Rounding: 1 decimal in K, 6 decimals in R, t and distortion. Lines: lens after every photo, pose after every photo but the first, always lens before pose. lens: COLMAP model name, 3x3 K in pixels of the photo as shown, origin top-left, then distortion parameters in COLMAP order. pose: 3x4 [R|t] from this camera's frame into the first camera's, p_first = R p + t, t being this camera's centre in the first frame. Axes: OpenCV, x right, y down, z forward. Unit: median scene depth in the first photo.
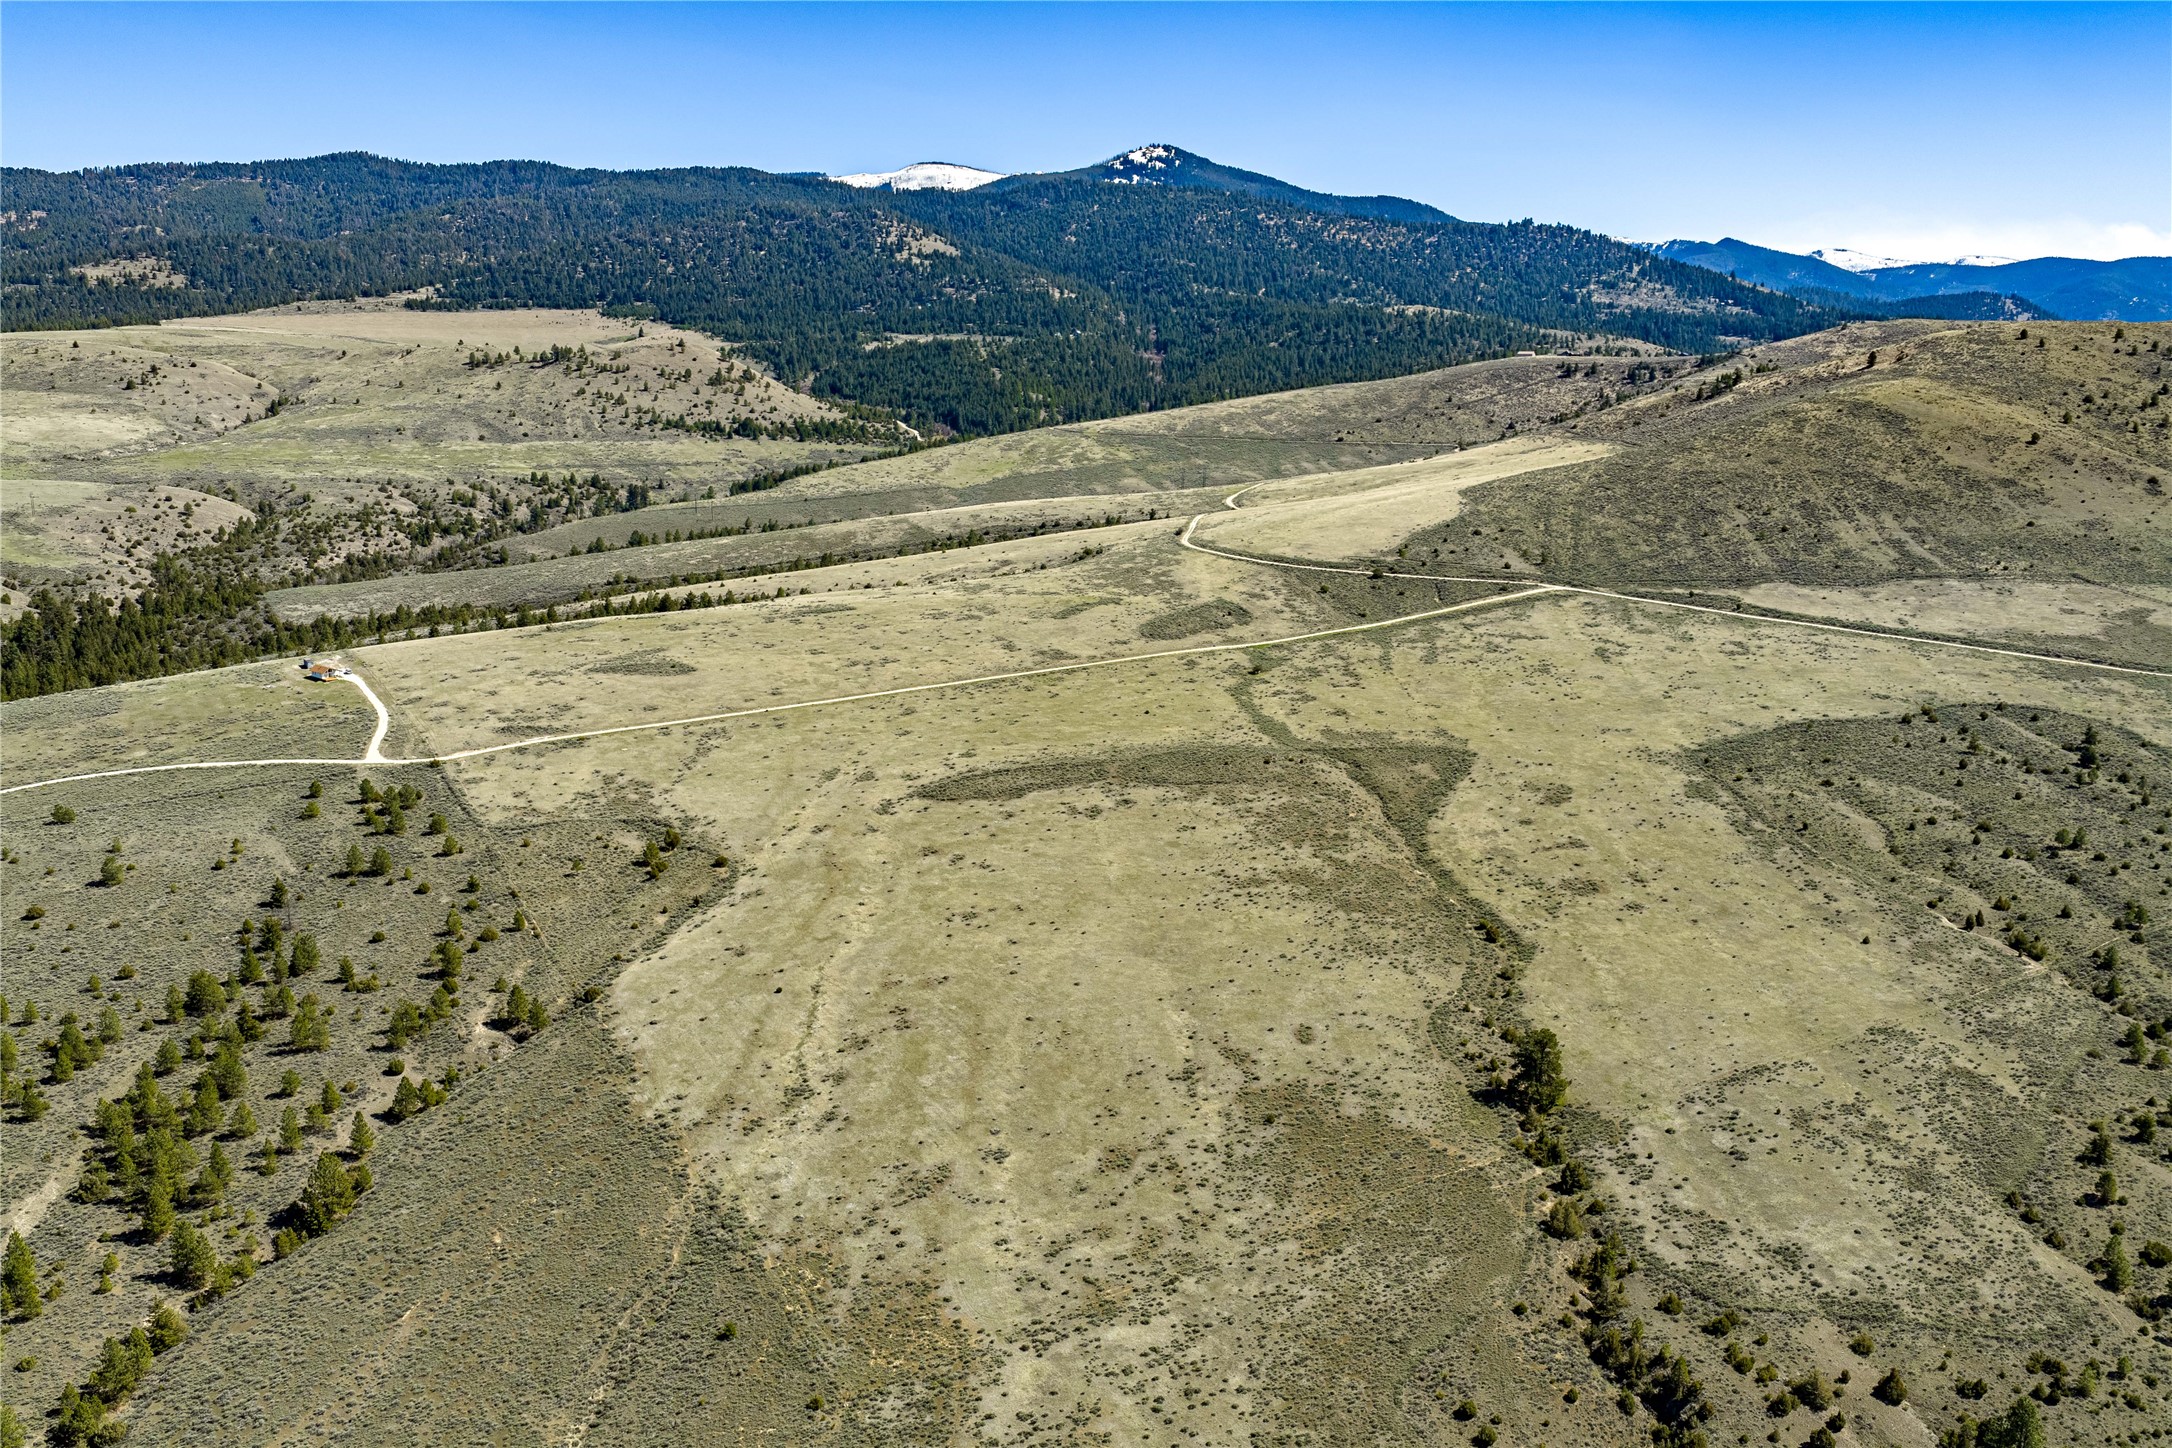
lens RADIAL K [[1784.9, 0, 1090.0], [0, 1784.9, 742.9], [0, 0, 1]] dist [0.025906, -0.041157]
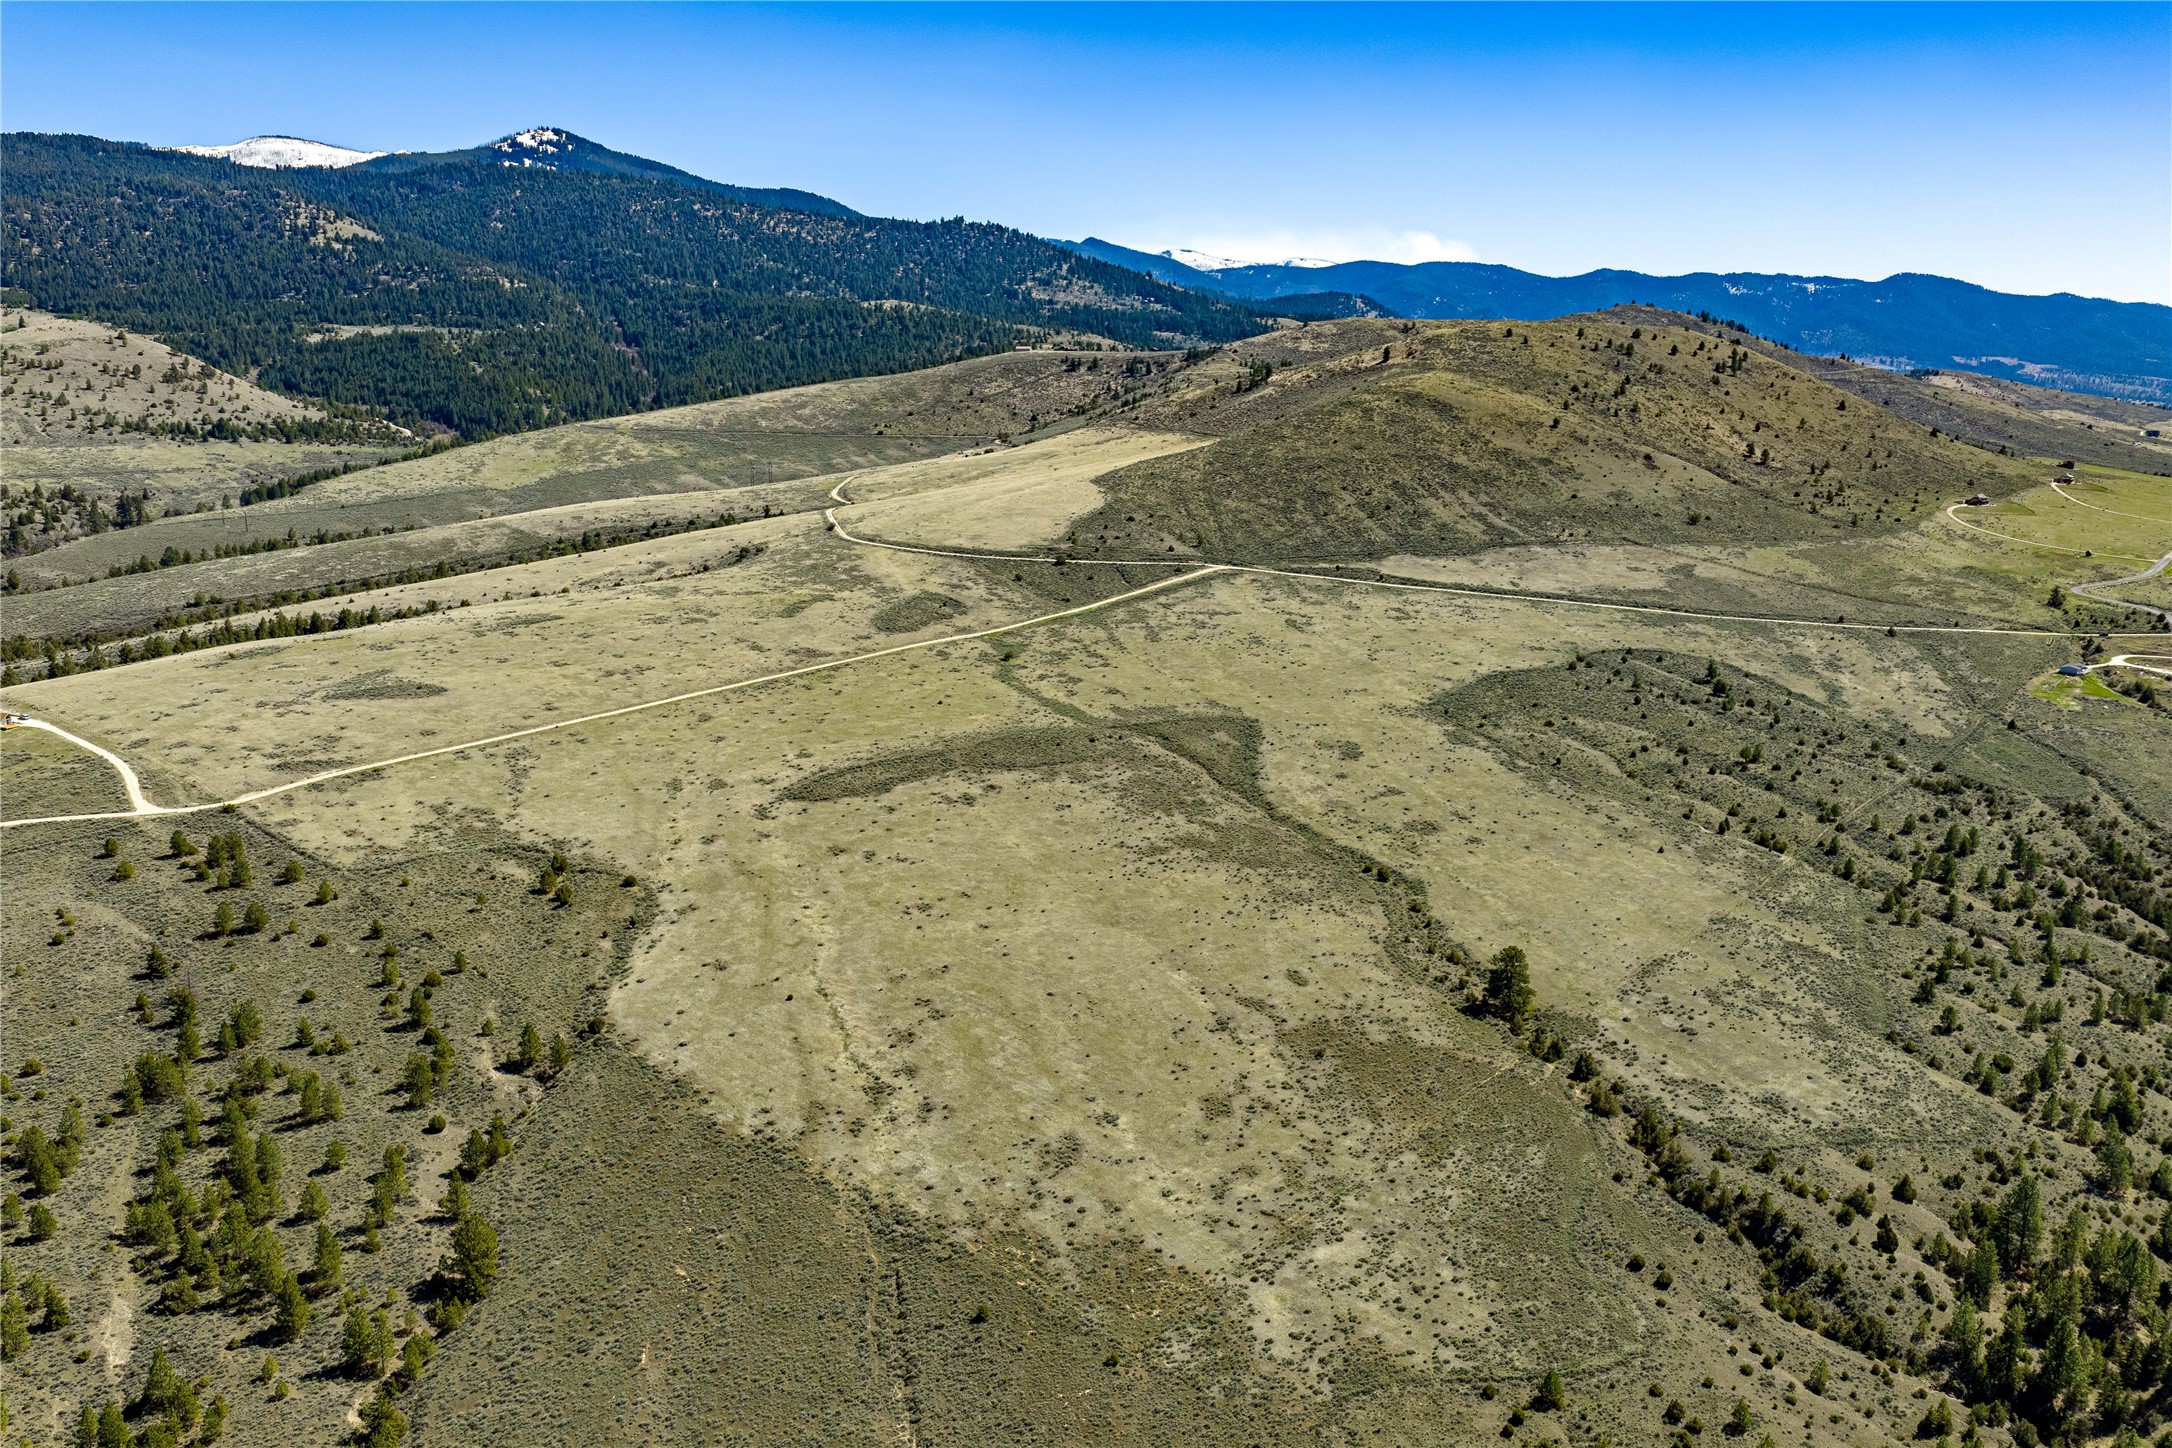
lens RADIAL K [[1784.9, 0, 1090.0], [0, 1784.9, 742.9], [0, 0, 1]] dist [0.025906, -0.041157]
pose [[0.941772, -0.072622, 0.328316, -0.148968], [0.071187, 0.997328, 0.016405, -0.003133], [-0.328630, 0.007922, 0.944426, 0.003149]]
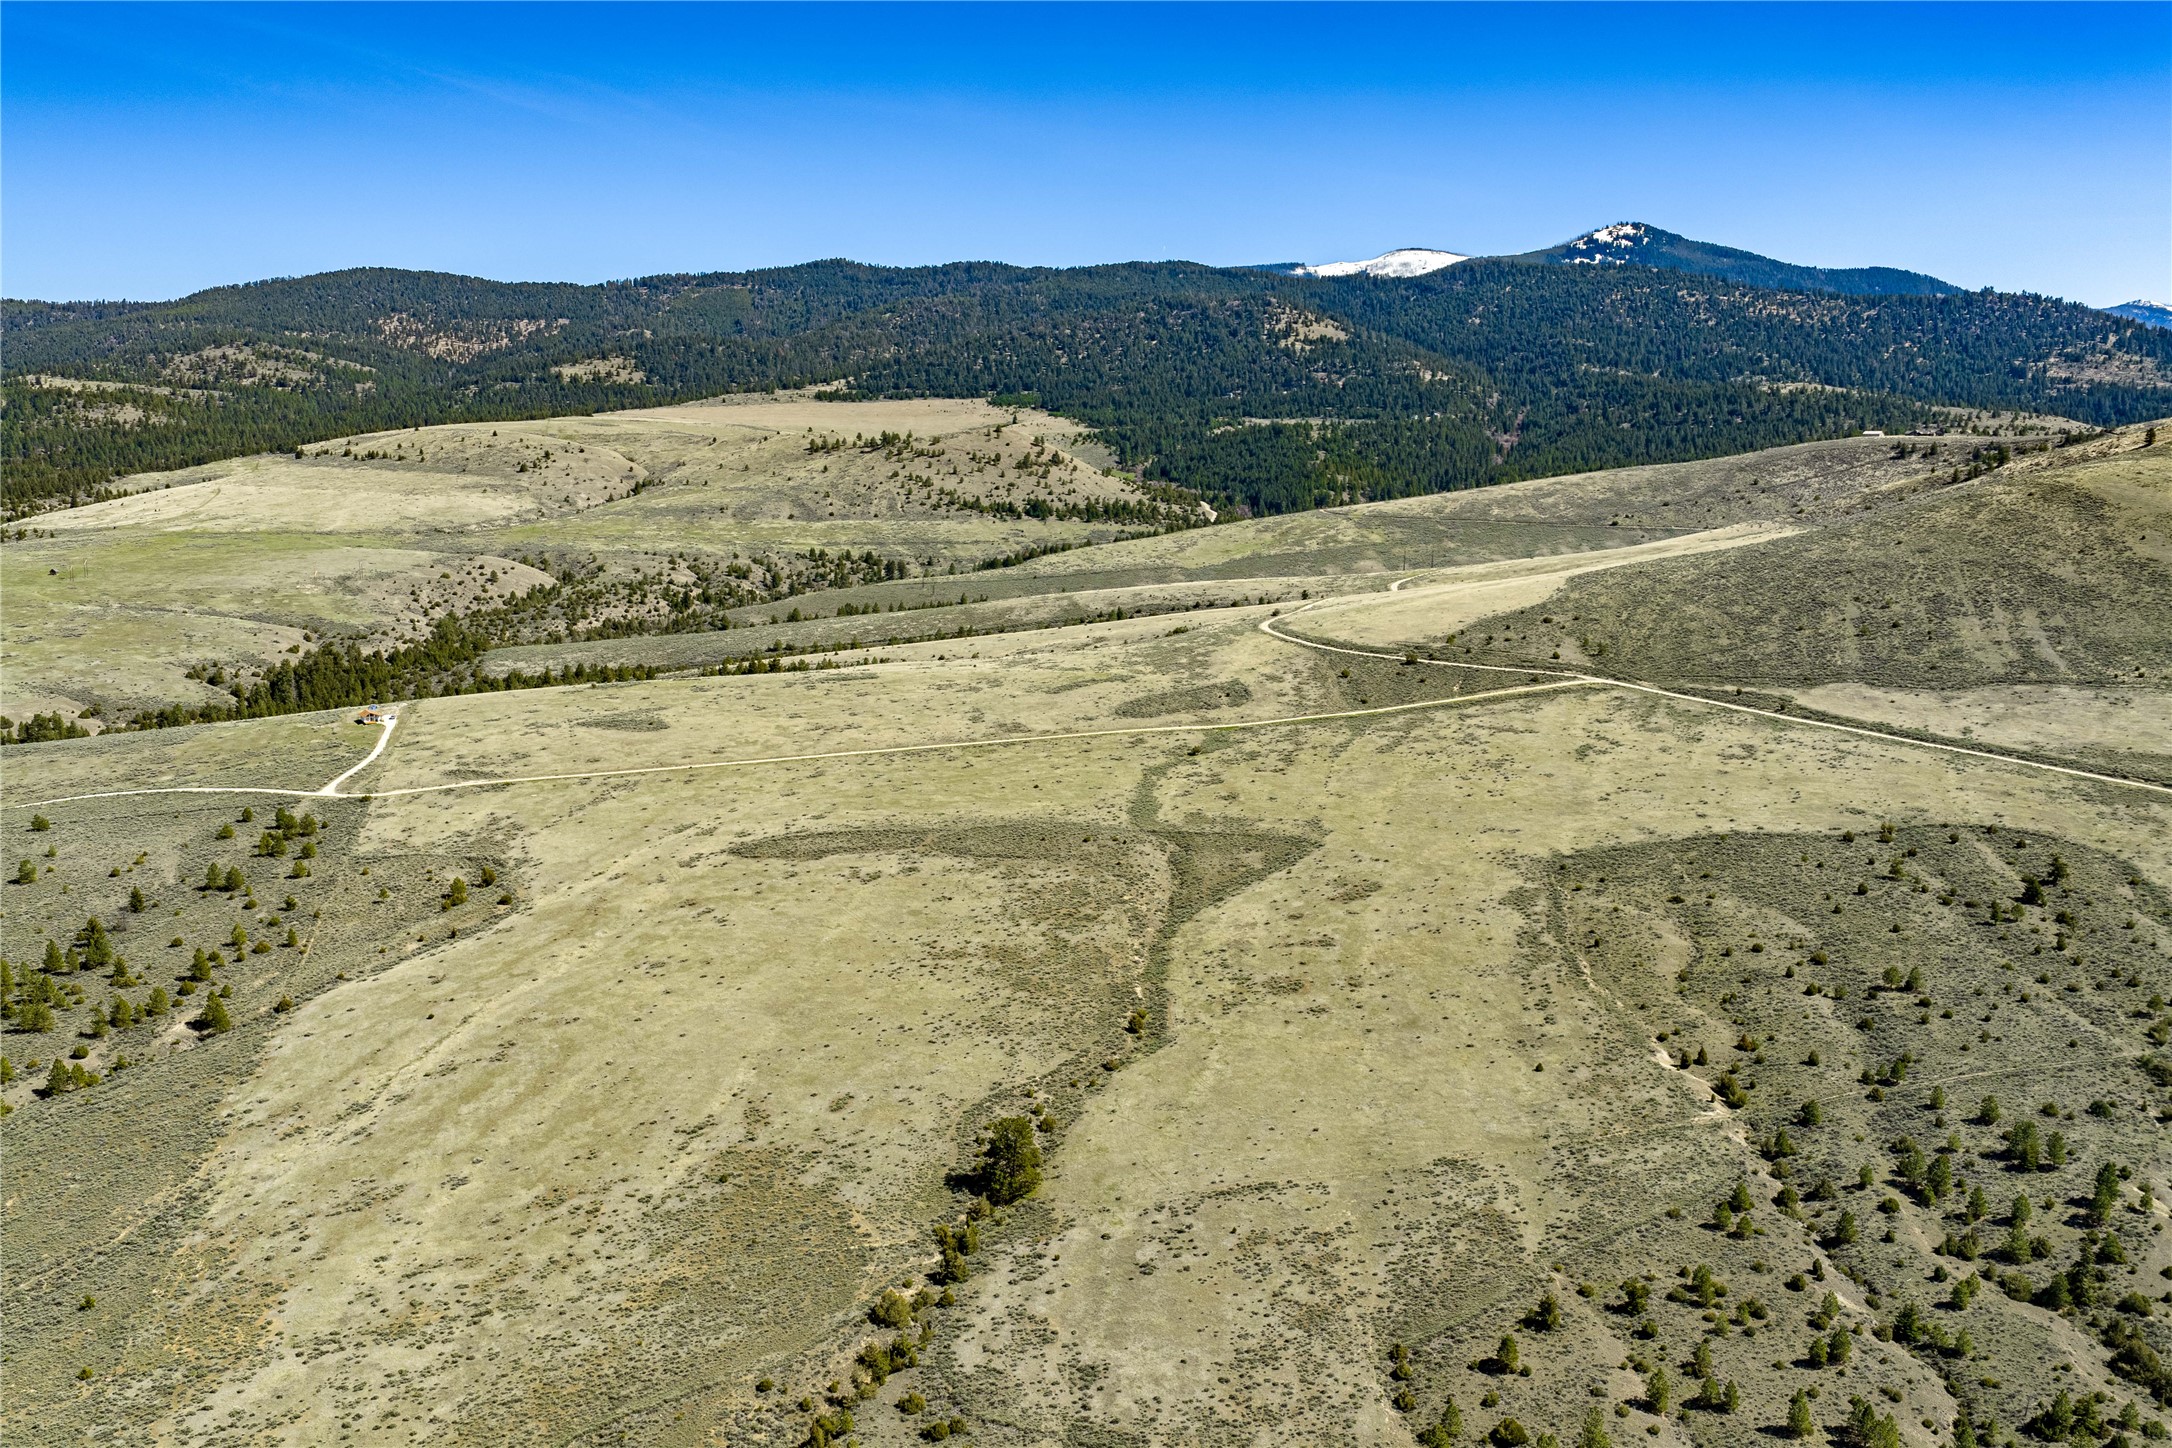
lens RADIAL K [[1784.9, 0, 1090.0], [0, 1784.9, 742.9], [0, 0, 1]] dist [0.025906, -0.041157]
pose [[0.959565, 0.042417, -0.278272, 0.225015], [-0.055156, 0.997750, -0.038109, -0.003440], [0.276029, 0.051917, 0.959746, 0.027633]]
